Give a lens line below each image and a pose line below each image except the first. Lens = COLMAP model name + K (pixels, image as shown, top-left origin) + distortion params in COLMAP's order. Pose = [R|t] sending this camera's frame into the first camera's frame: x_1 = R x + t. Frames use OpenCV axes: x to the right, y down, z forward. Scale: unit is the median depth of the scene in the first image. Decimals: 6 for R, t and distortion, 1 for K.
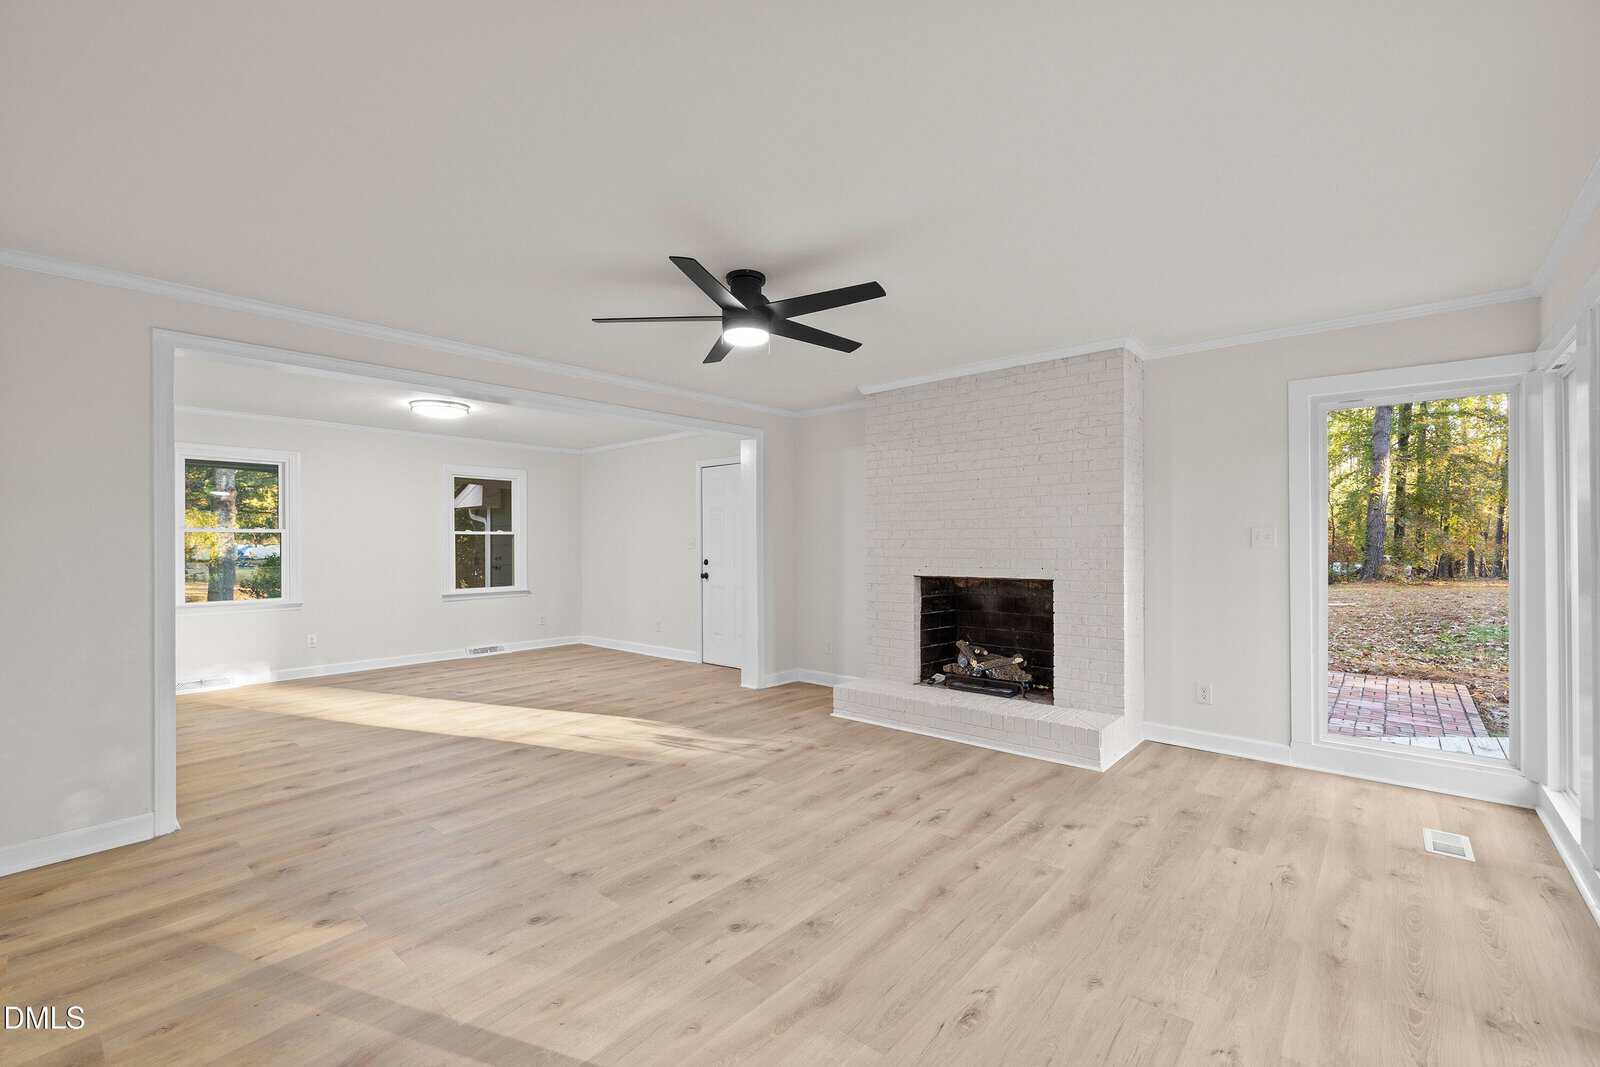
lens RADIAL K [[681.2, 0, 809.1], [0, 681.2, 545.3], [0, 0, 1]] dist [0.001312, 0.000267]
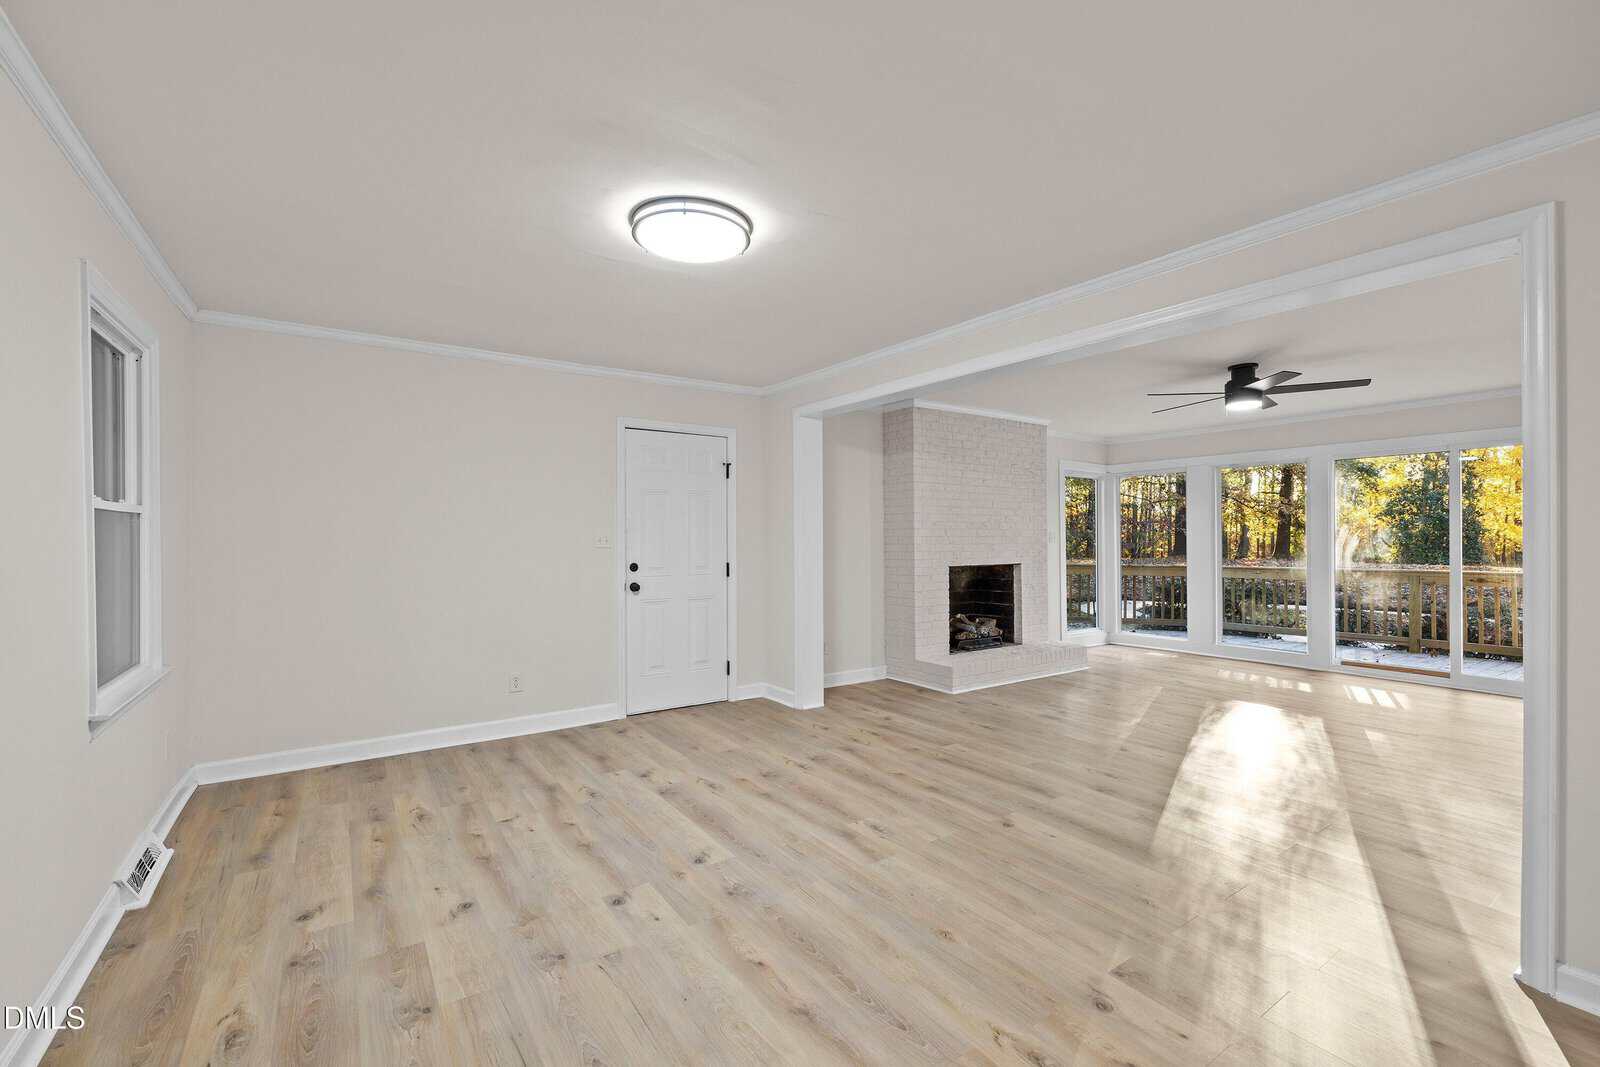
lens RADIAL K [[670.1, 0, 800.9], [0, 670.1, 540.8], [0, 0, 1]] dist [-0.000009, 0.000303]
pose [[0.263437, 0.000200, 0.964676, -1.298504], [0.003200, 0.999994, -0.001081, -0.001414], [-0.964671, 0.003372, 0.263435, 1.129084]]
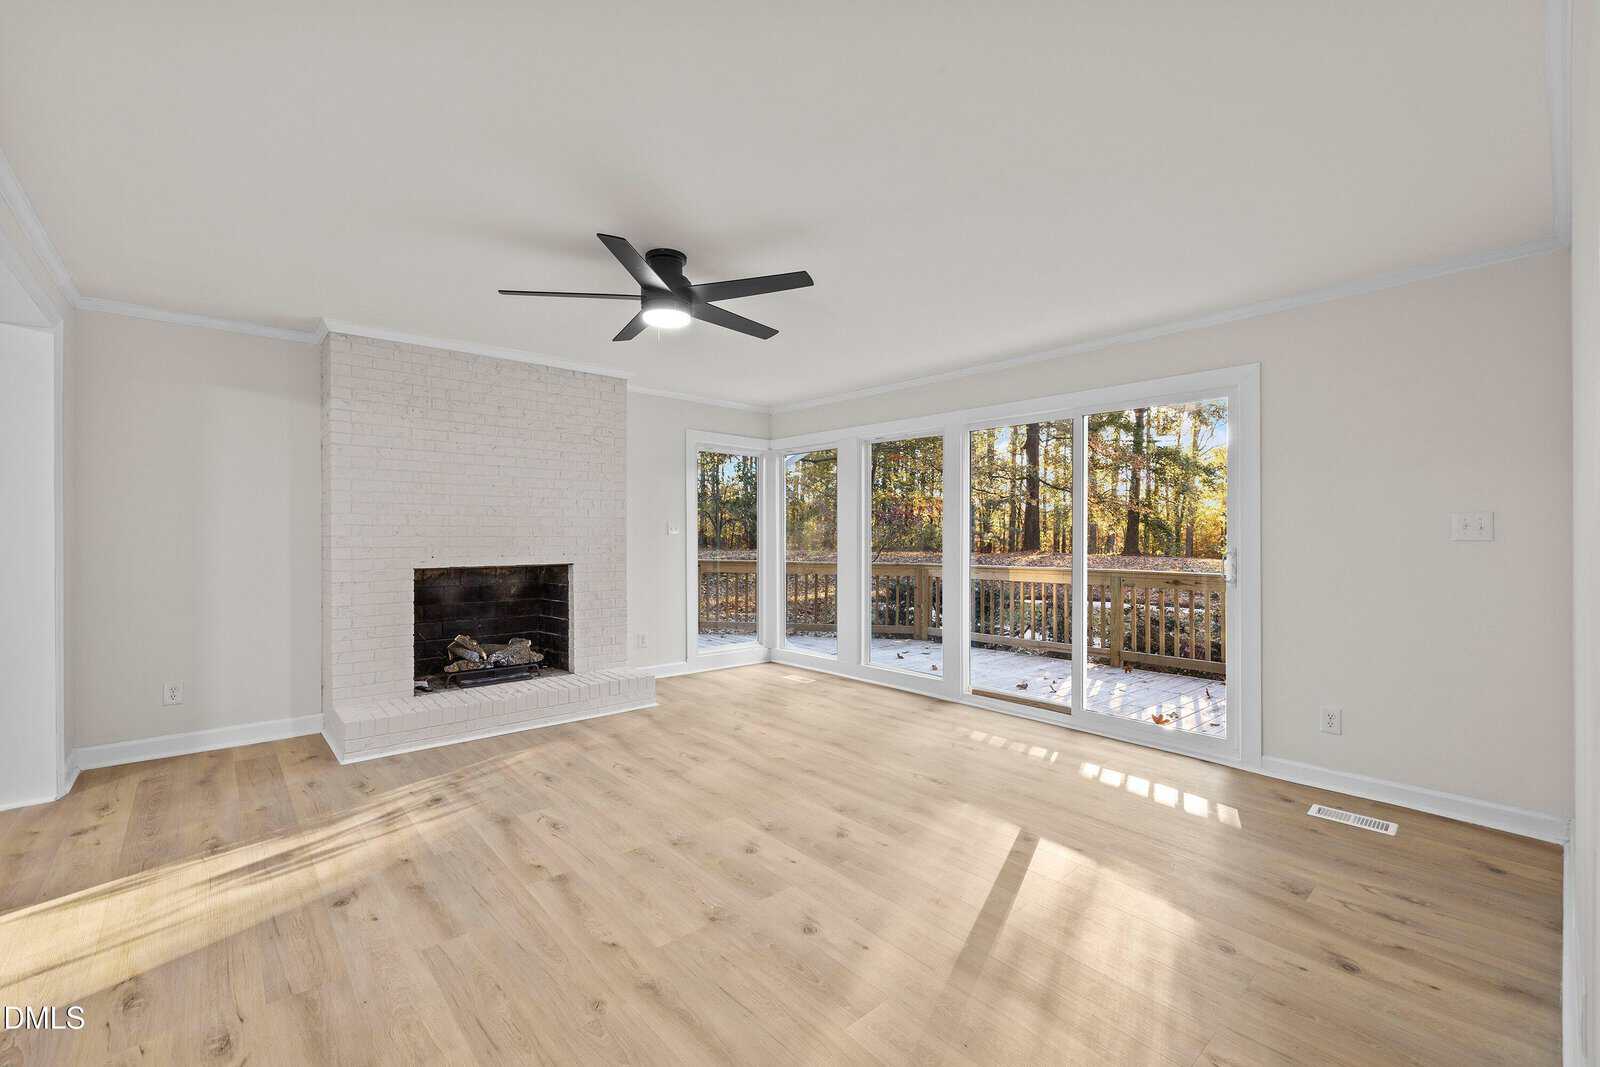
lens RADIAL K [[673.1, 0, 800.0], [0, 673.1, 533.5], [0, 0, 1]] dist [0.001160, -0.000095]
pose [[0.137261, 0.002540, 0.990532, -0.734897], [-0.002551, 0.999994, -0.002211, 0.001694], [-0.990532, -0.002224, 0.137267, 0.490954]]
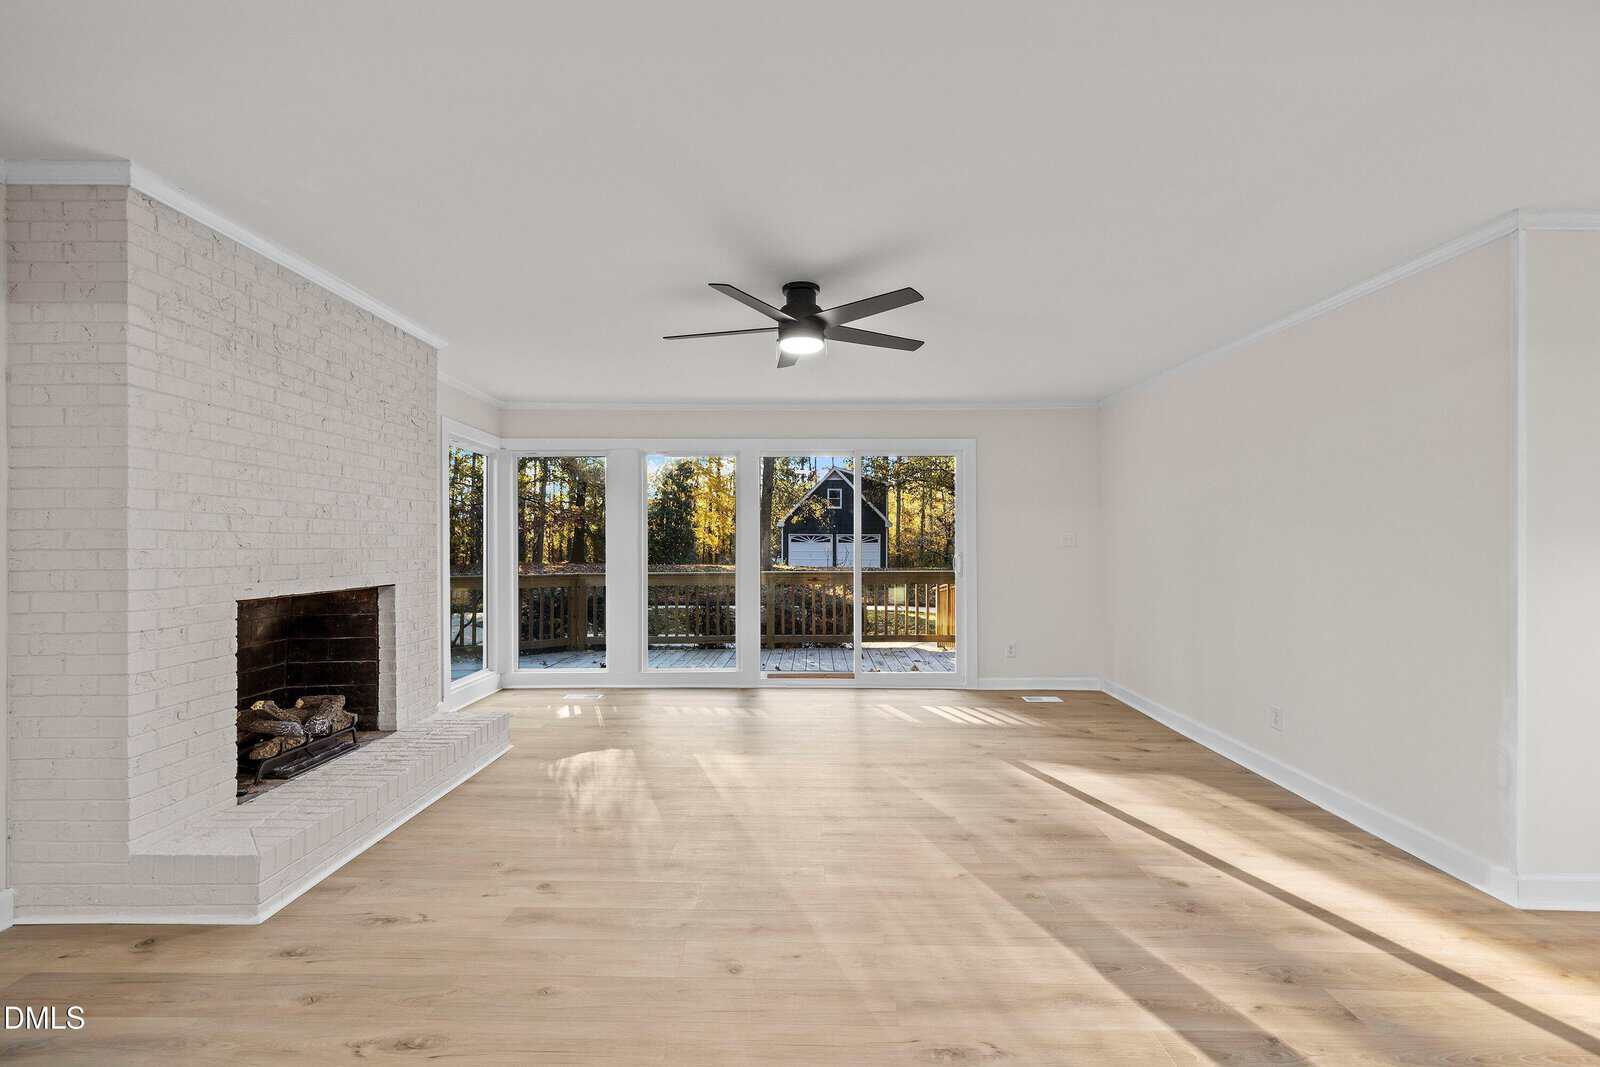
lens RADIAL K [[670.1, 0, 800.9], [0, 670.1, 540.8], [0, 0, 1]] dist [-0.000009, 0.000303]
pose [[-0.645349, 0.006002, 0.763865, -0.636363], [0.002054, 0.999979, -0.006122, 0.002184], [-0.763885, -0.002382, -0.645348, 1.204219]]
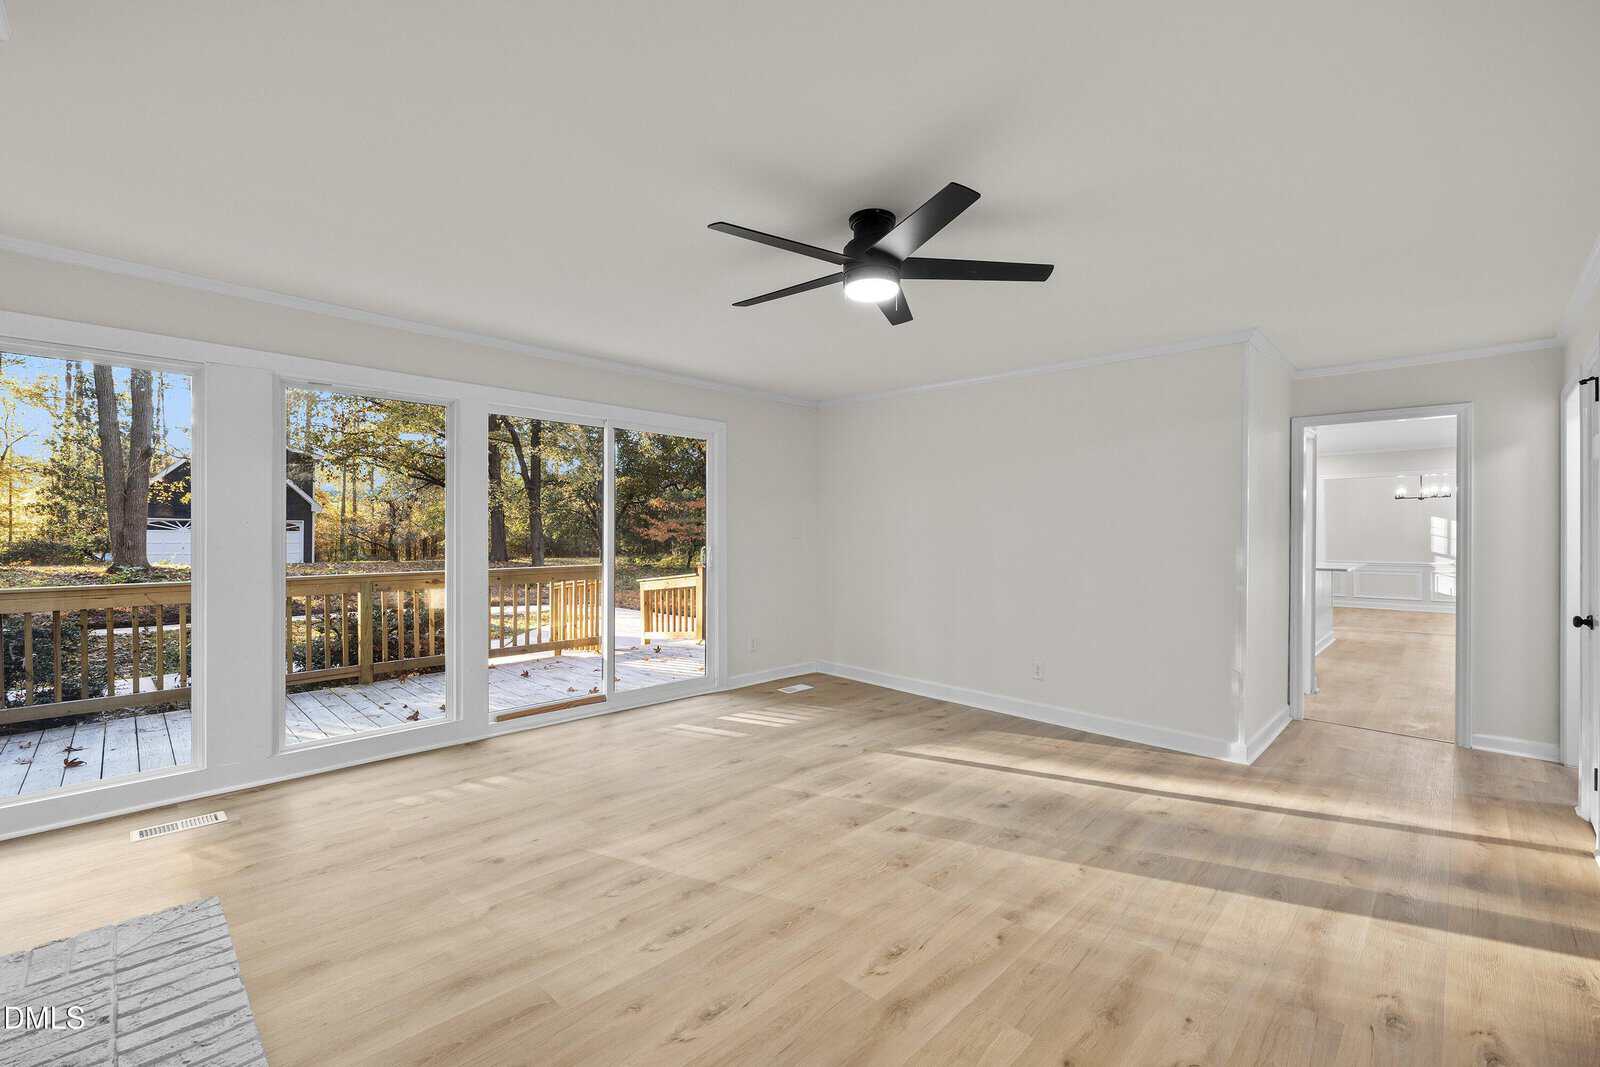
lens RADIAL K [[673.1, 0, 800.0], [0, 673.1, 533.5], [0, 0, 1]] dist [0.001160, -0.000095]
pose [[-0.997453, -0.000243, 0.071329, -0.046851], [-0.000264, 1.000000, -0.000281, -0.002826], [-0.071329, -0.000299, -0.997453, 1.329006]]
